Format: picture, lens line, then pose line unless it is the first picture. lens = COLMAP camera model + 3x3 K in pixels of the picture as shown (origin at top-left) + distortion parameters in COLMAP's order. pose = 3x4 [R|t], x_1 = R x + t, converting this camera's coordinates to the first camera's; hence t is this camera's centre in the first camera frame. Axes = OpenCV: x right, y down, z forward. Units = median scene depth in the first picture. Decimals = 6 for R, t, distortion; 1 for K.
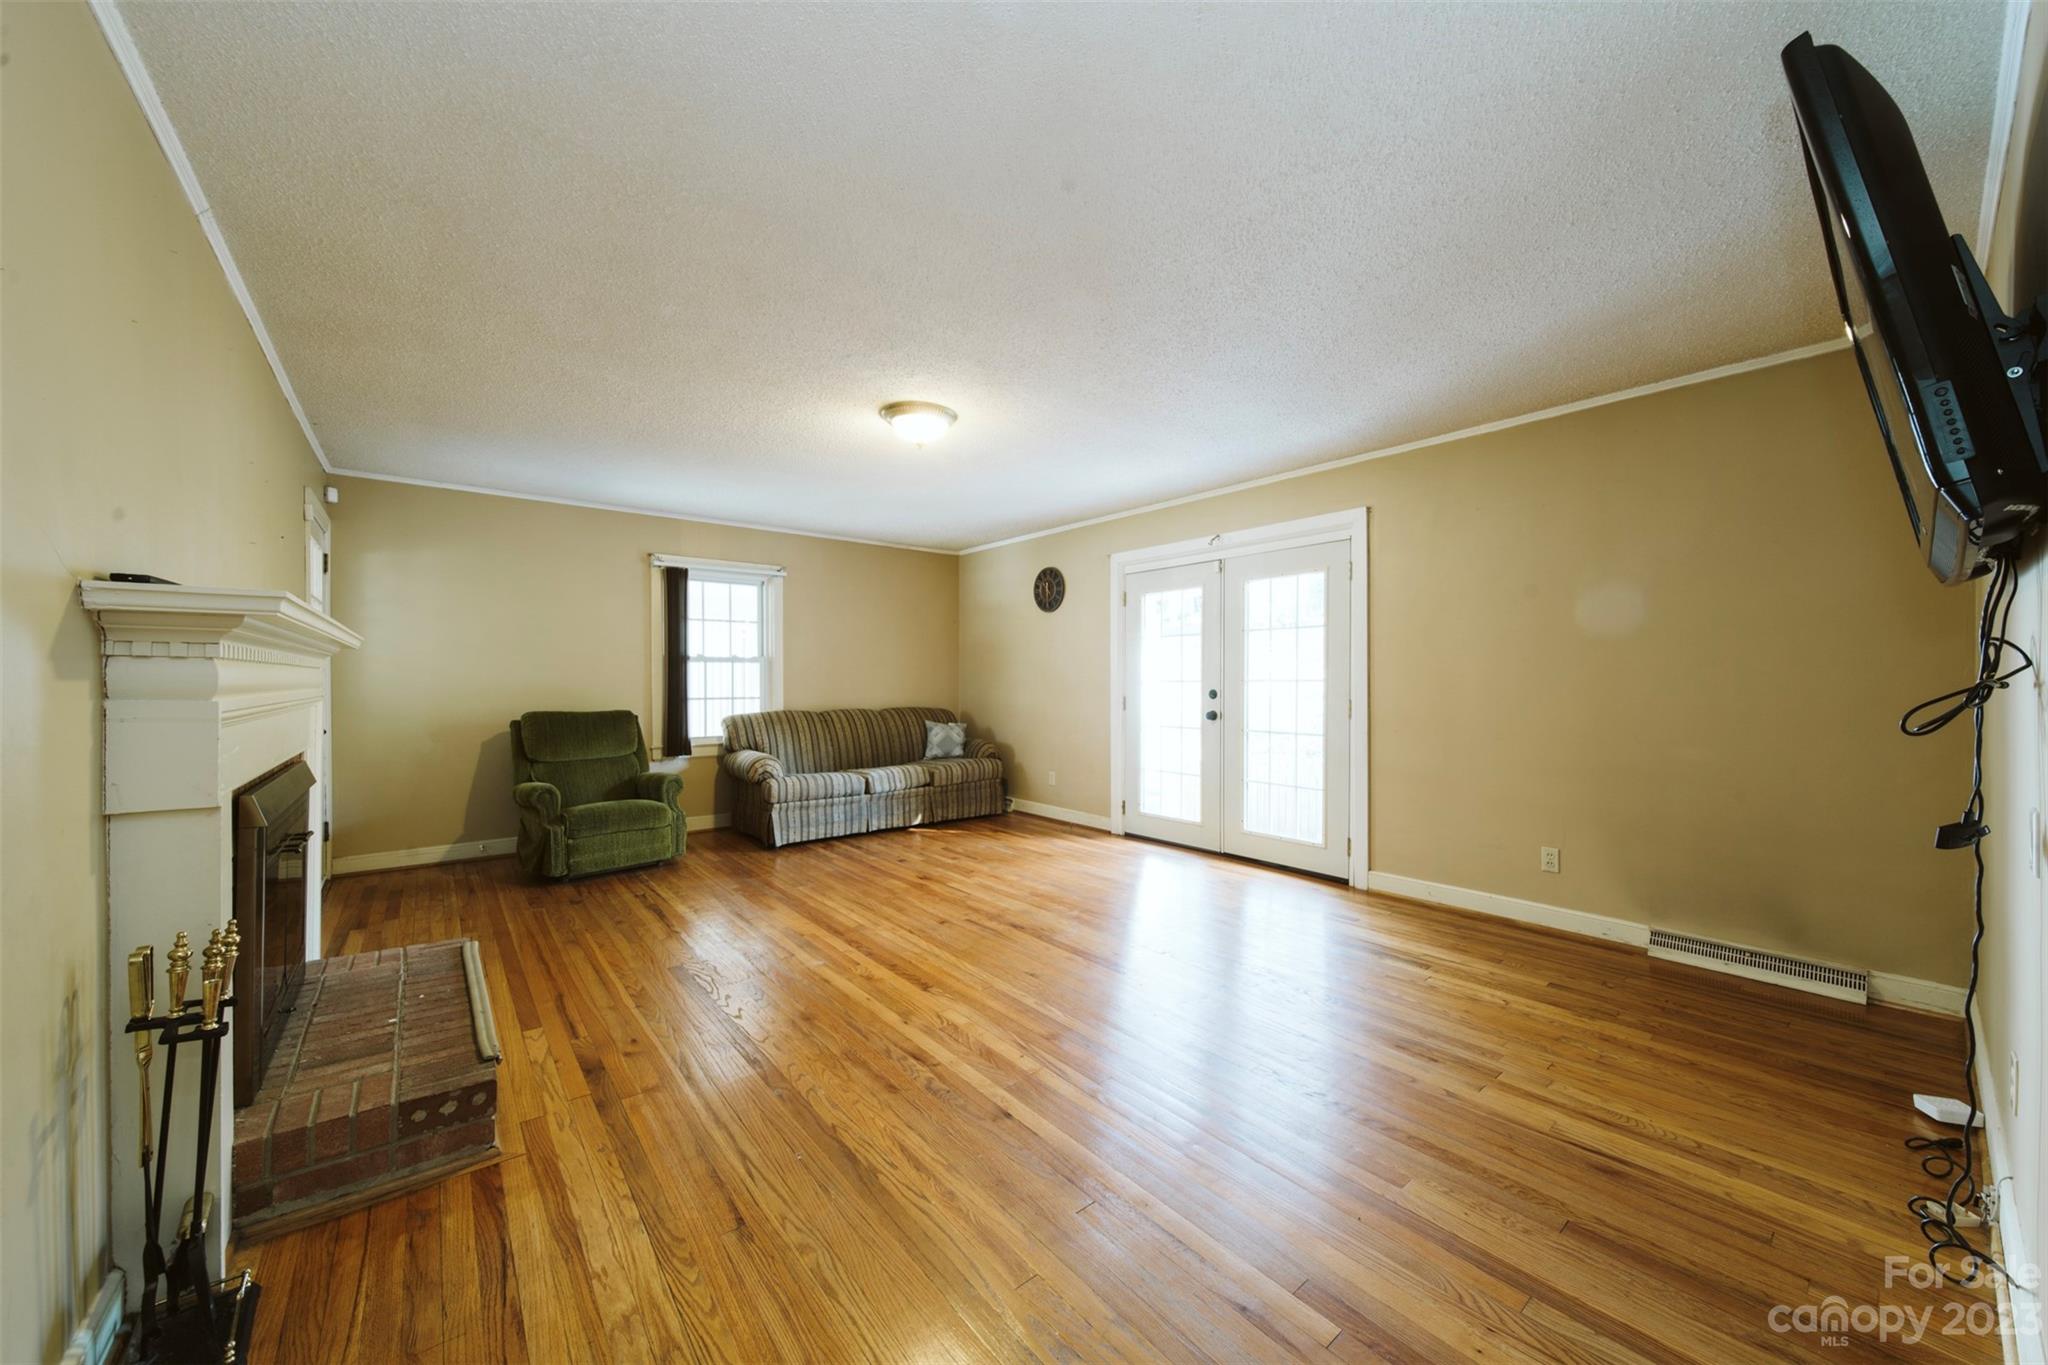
lens RADIAL K [[728.9, 0, 1033.0], [0, 728.9, 683.6], [0, 0, 1]] dist [-0.000556, -0.000188]
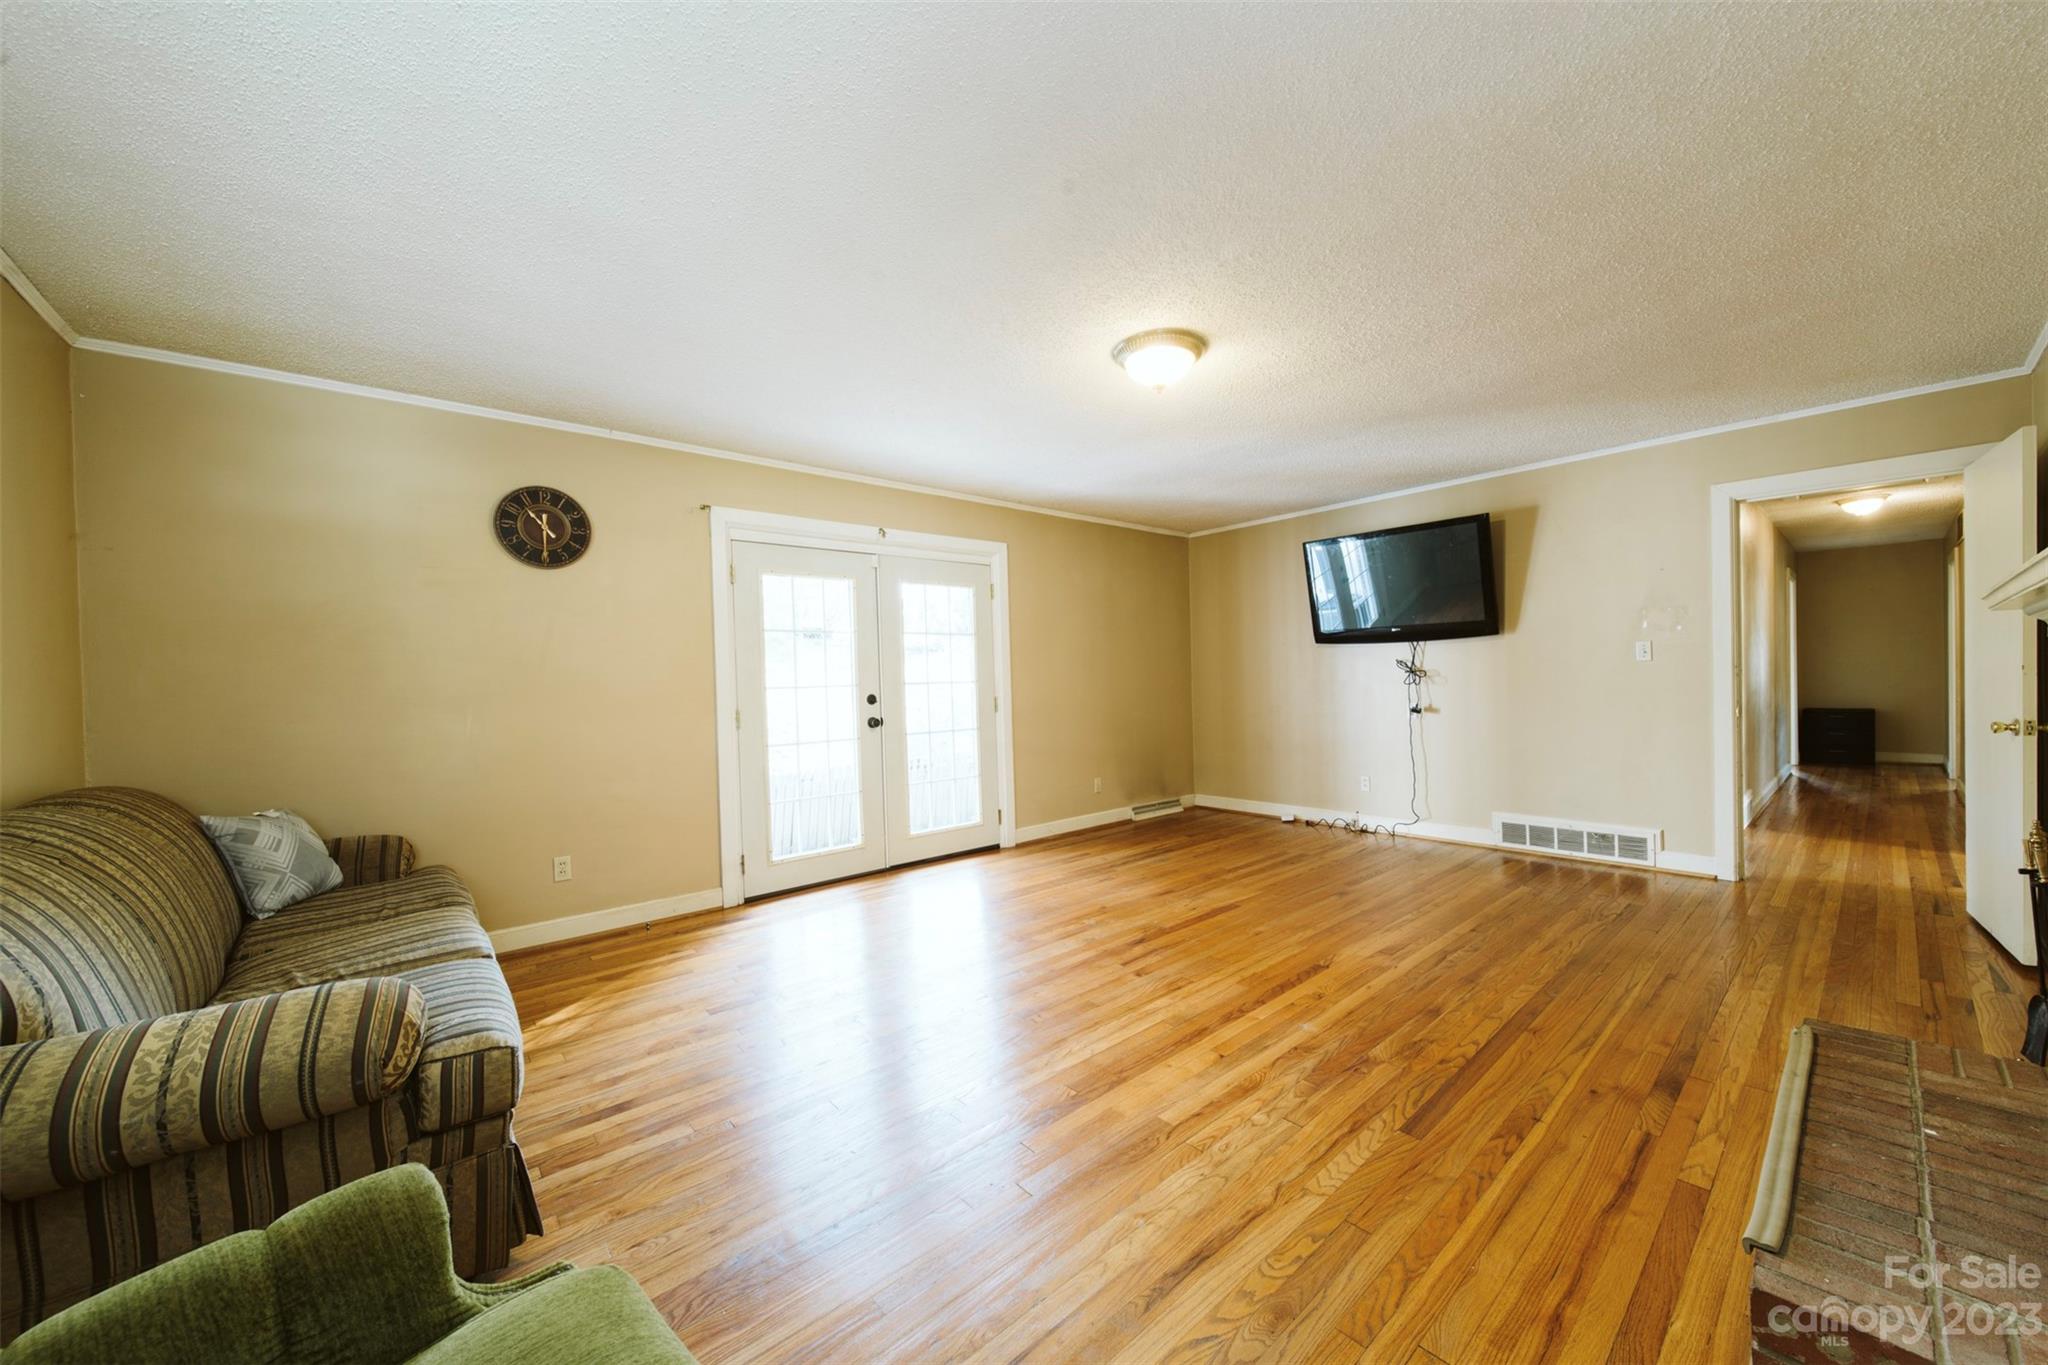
lens RADIAL K [[737.9, 0, 1034.8], [0, 737.9, 685.6], [0, 0, 1]] dist [0.001852, -0.000300]
pose [[-0.022131, -0.008201, 0.999721, -0.652122], [0.028488, 0.999555, 0.008830, -0.004898], [-0.999349, 0.028675, -0.021888, 0.776156]]
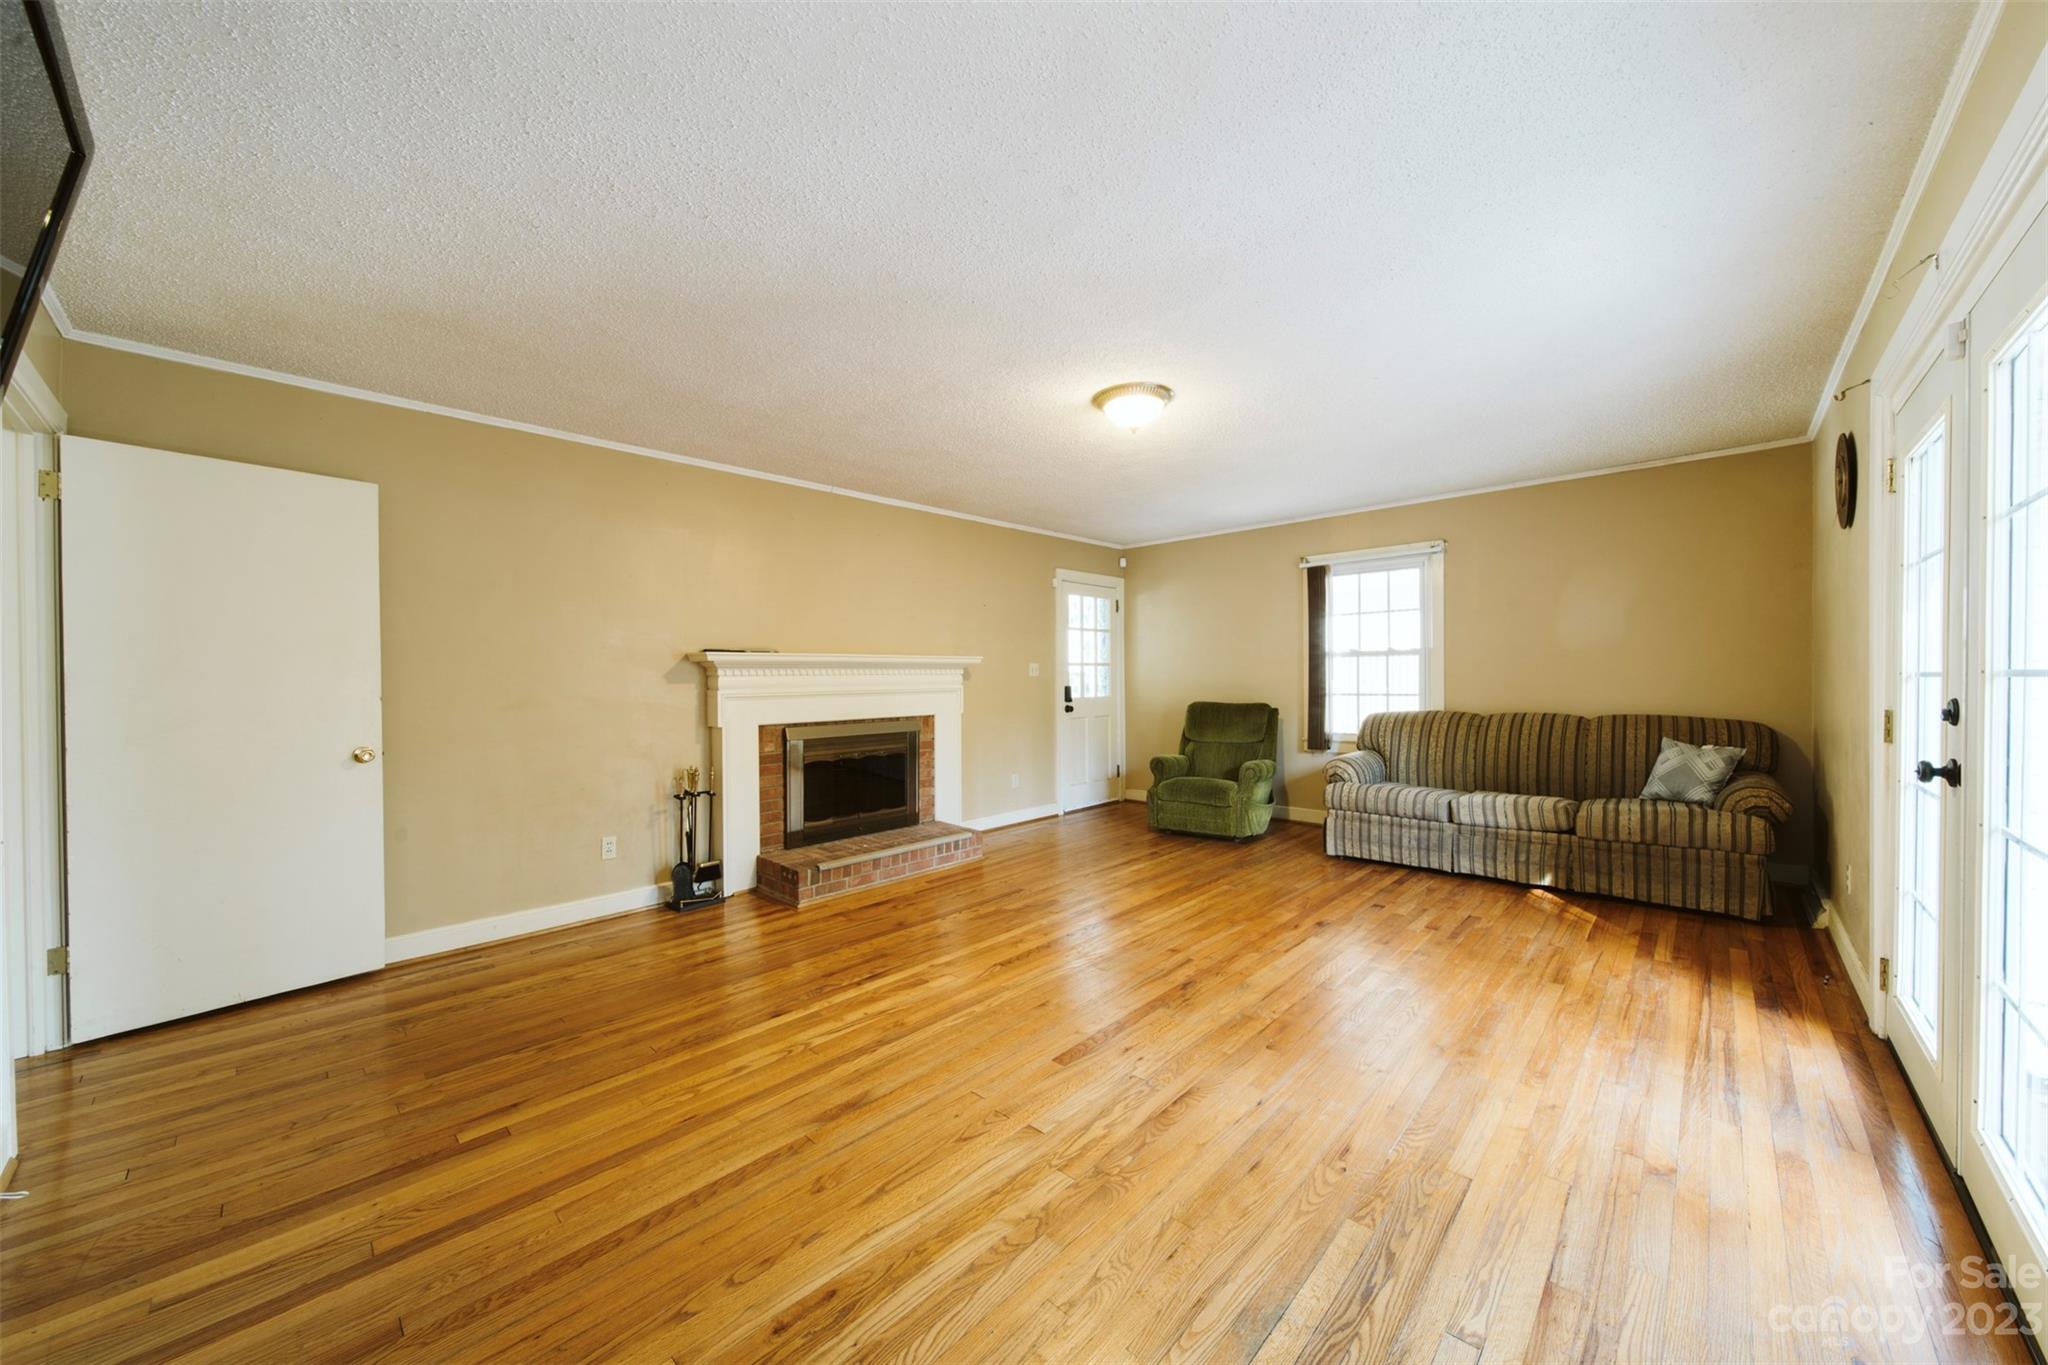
lens RADIAL K [[728.9, 0, 1033.0], [0, 728.9, 683.6], [0, 0, 1]] dist [-0.000556, -0.000188]
pose [[0.132233, 0.005142, -0.991205, 0.507550], [0.007261, 0.999955, 0.006156, -0.003299], [0.991192, -0.008011, 0.132189, 0.494422]]
